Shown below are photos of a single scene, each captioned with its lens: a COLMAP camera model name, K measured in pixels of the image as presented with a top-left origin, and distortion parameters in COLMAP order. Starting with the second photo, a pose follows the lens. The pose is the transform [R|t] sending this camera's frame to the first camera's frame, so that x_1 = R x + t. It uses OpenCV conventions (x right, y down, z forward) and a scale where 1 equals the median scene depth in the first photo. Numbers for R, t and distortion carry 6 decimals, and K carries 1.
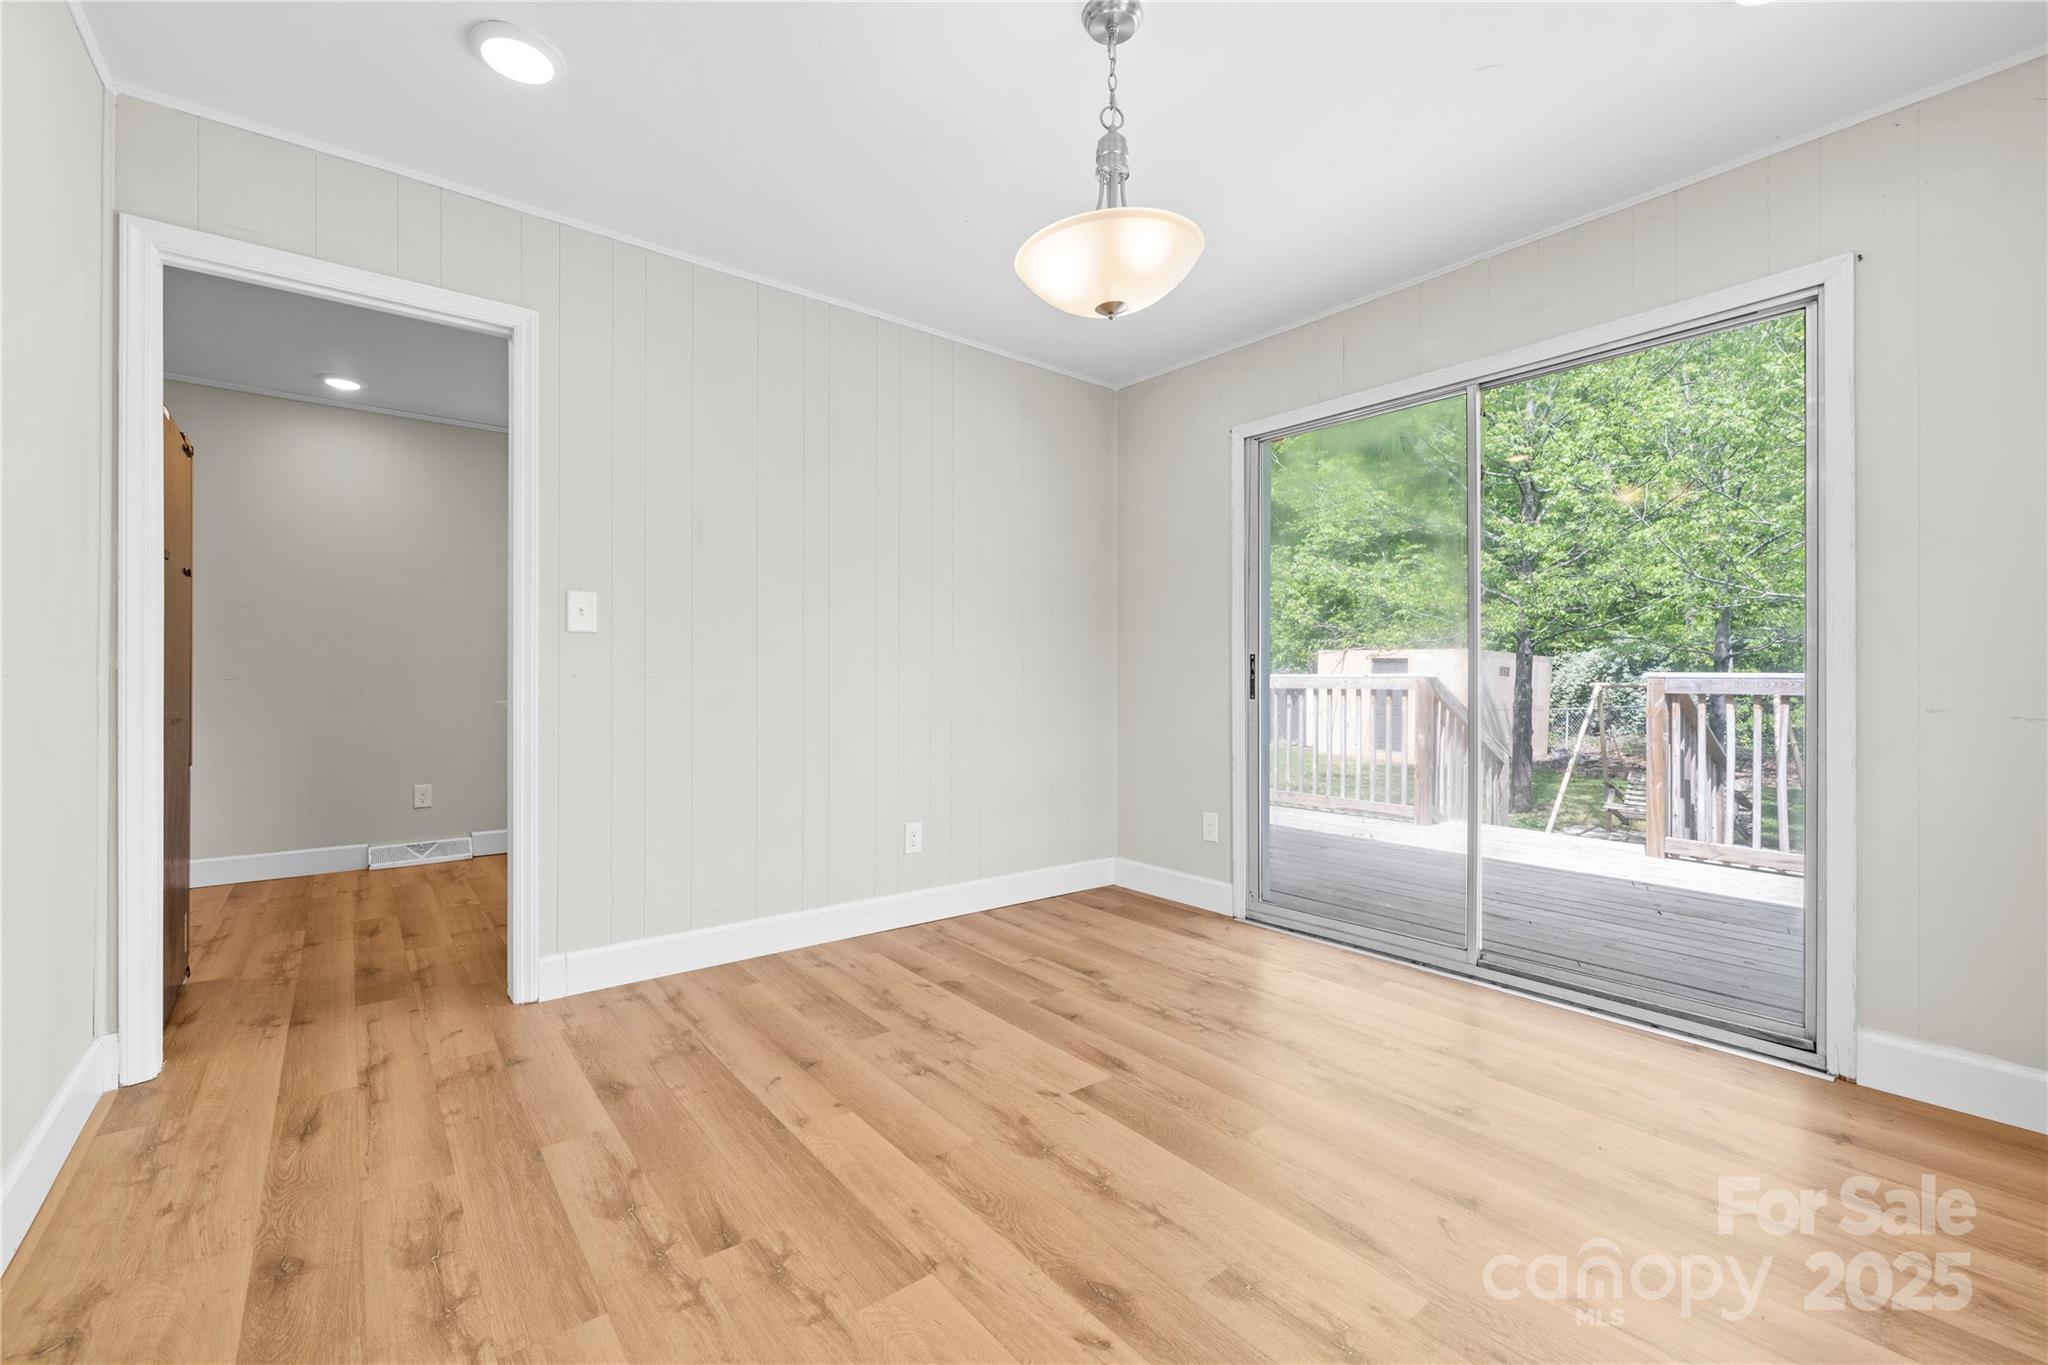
lens RADIAL K [[866.1, 0, 1022.9], [0, 866.1, 677.9], [0, 0, 1]] dist [0.001768, 0.000000]
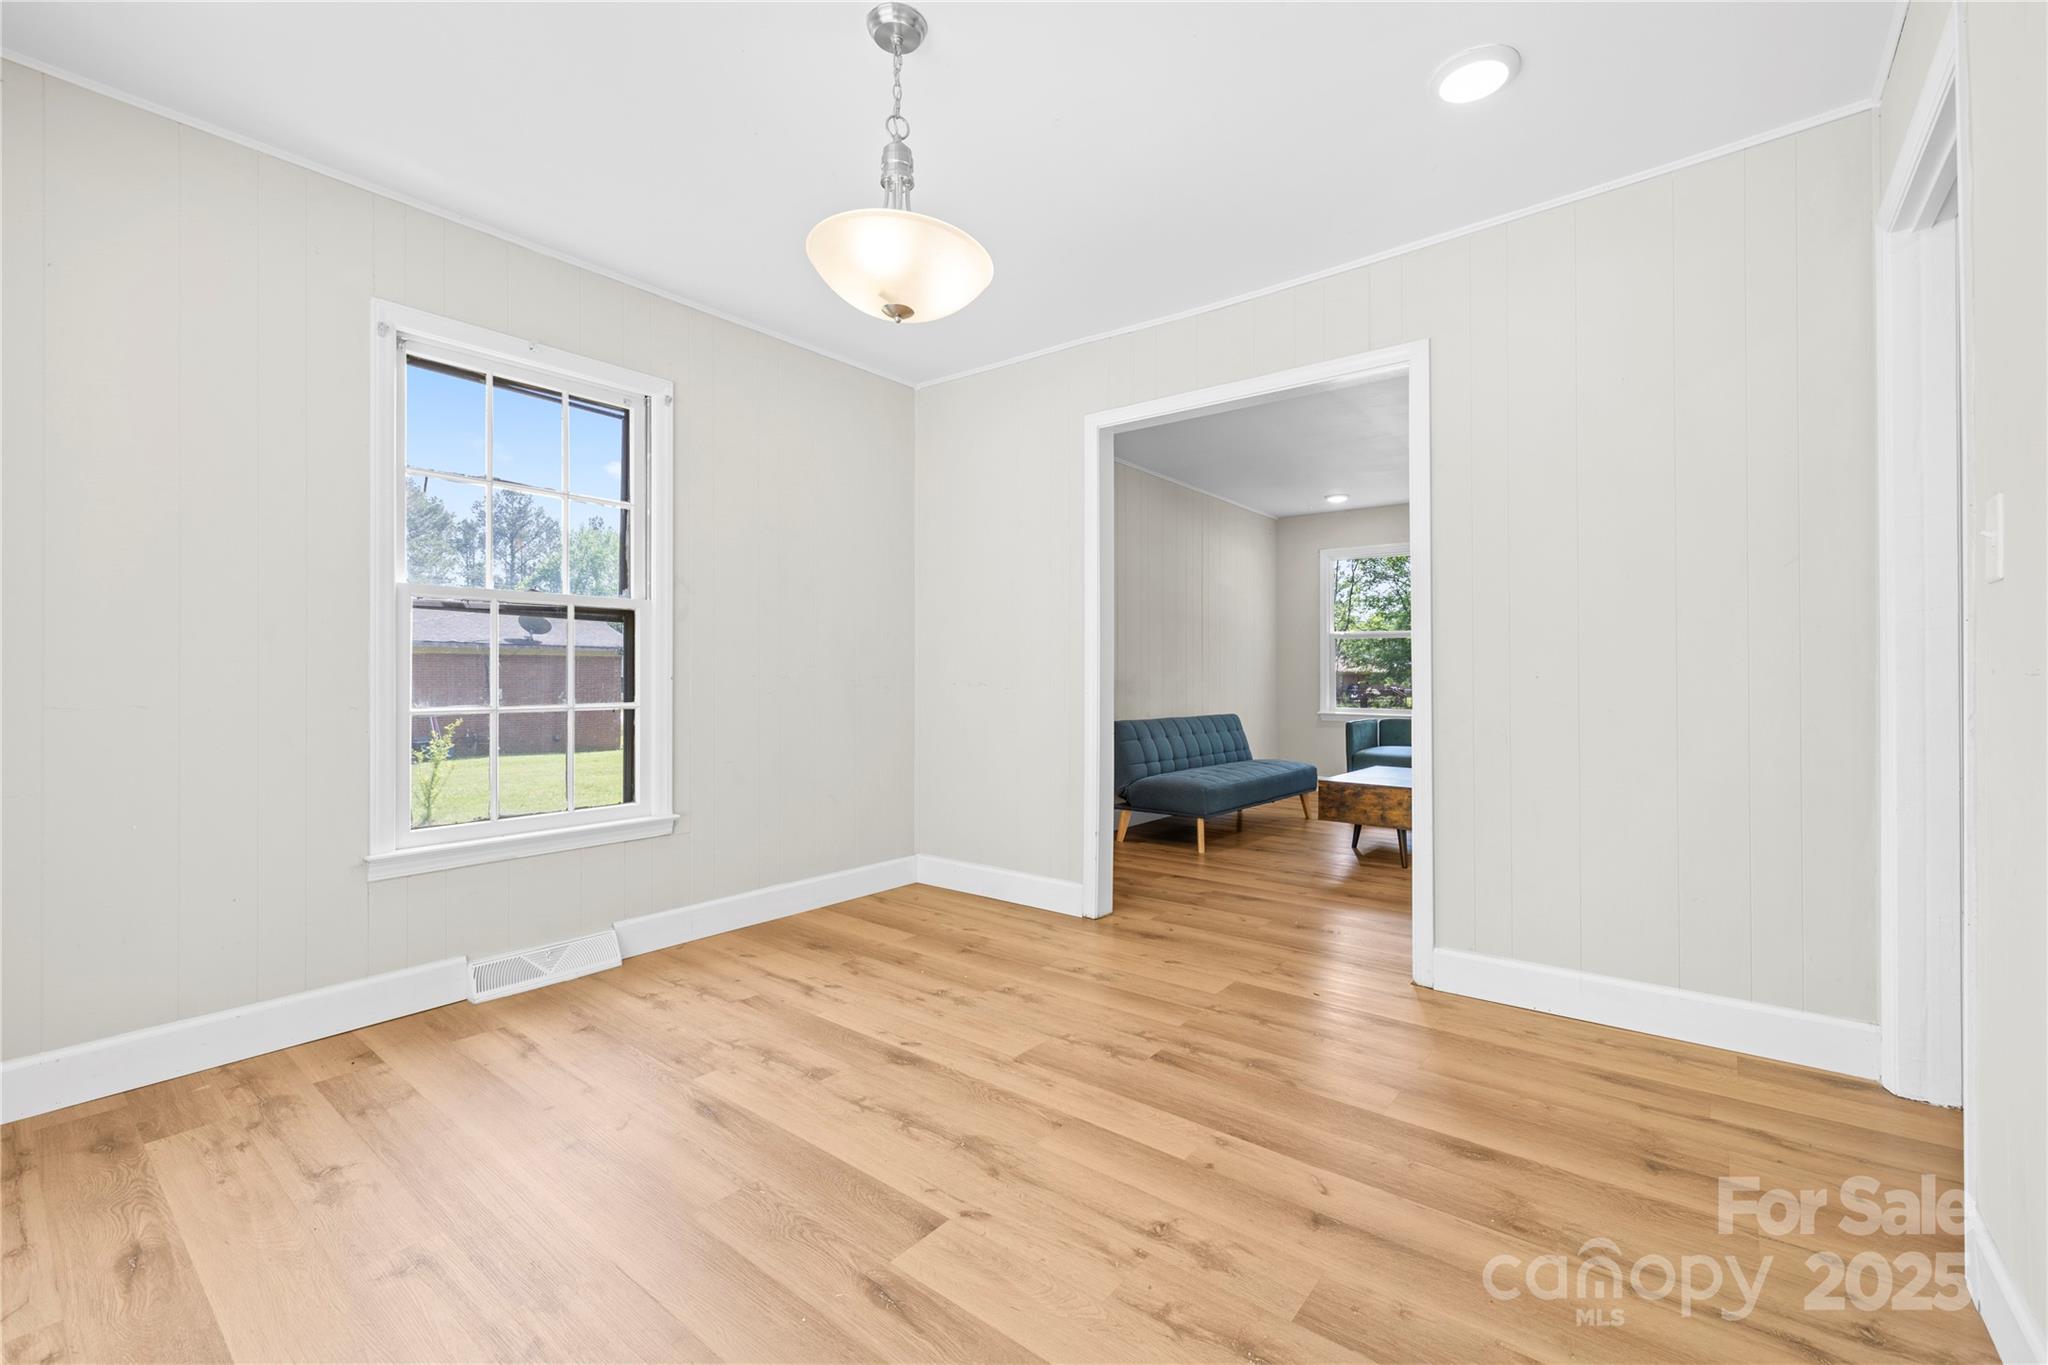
lens RADIAL K [[866.1, 0, 1024.8], [0, 866.1, 679.2], [0, 0, 1]] dist [0.001768, 0.000000]
pose [[-0.974151, -0.002696, -0.225881, 0.188978], [-0.002746, 0.999996, -0.000096, 0.002924], [0.225880, 0.000527, -0.974155, 2.052327]]
